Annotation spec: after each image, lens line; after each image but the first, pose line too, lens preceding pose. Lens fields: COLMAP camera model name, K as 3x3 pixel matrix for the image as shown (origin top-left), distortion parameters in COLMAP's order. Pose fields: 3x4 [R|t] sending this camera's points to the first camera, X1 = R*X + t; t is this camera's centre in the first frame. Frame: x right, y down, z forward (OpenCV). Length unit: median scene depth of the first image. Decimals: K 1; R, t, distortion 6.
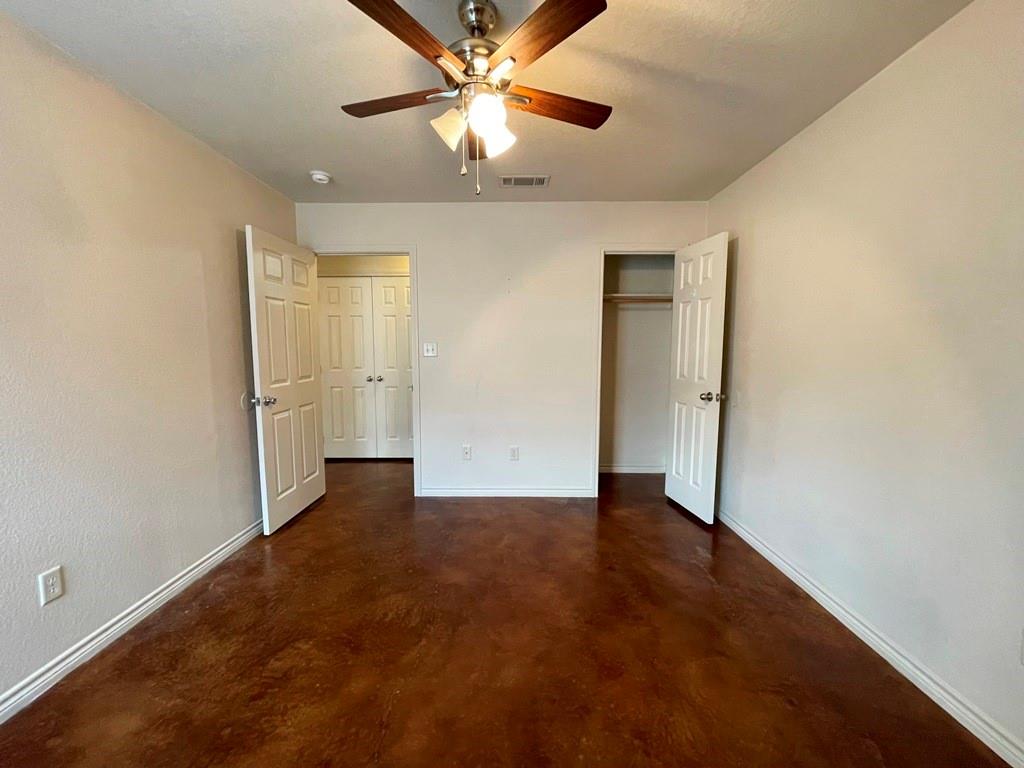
lens RADIAL K [[413.0, 0, 510.1], [0, 413.0, 384.7], [0, 0, 1]] dist [-0.001576, -0.000655]
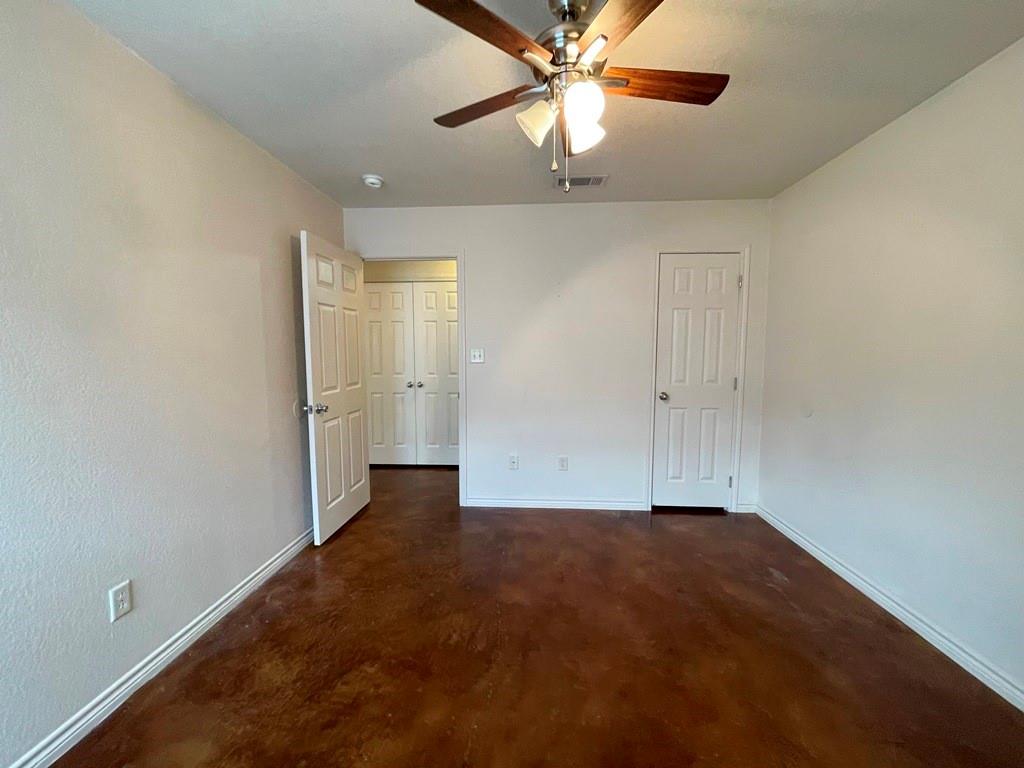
lens RADIAL K [[412.8, 0, 510.6], [0, 412.8, 385.9], [0, 0, 1]] dist [-0.002026, -0.000126]
pose [[0.998836, 0.003479, -0.048115, -0.088842], [-0.003784, 0.999973, -0.006242, -0.011058], [0.048092, 0.006417, 0.998822, 0.040168]]
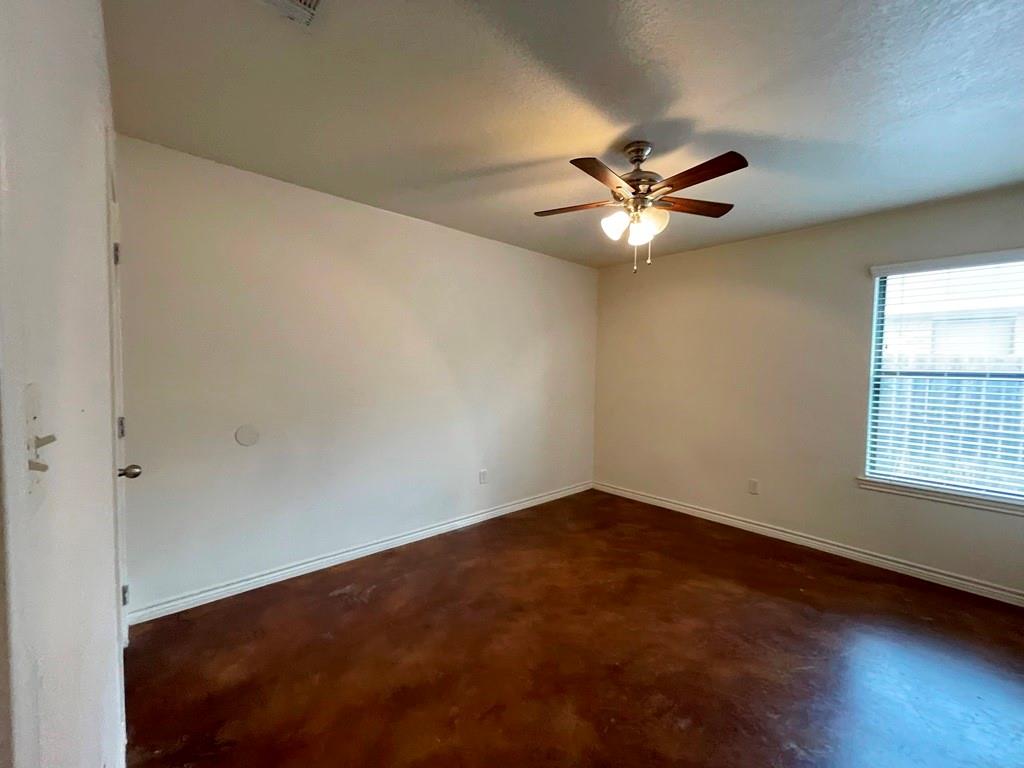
lens RADIAL K [[411.0, 0, 508.2], [0, 411.0, 382.3], [0, 0, 1]] dist [-0.002567, -0.000453]
pose [[-0.665616, -0.040723, 0.745183, -0.470083], [0.055958, 0.992976, 0.104248, -0.148613], [-0.744194, 0.111088, -0.658661, 1.270619]]
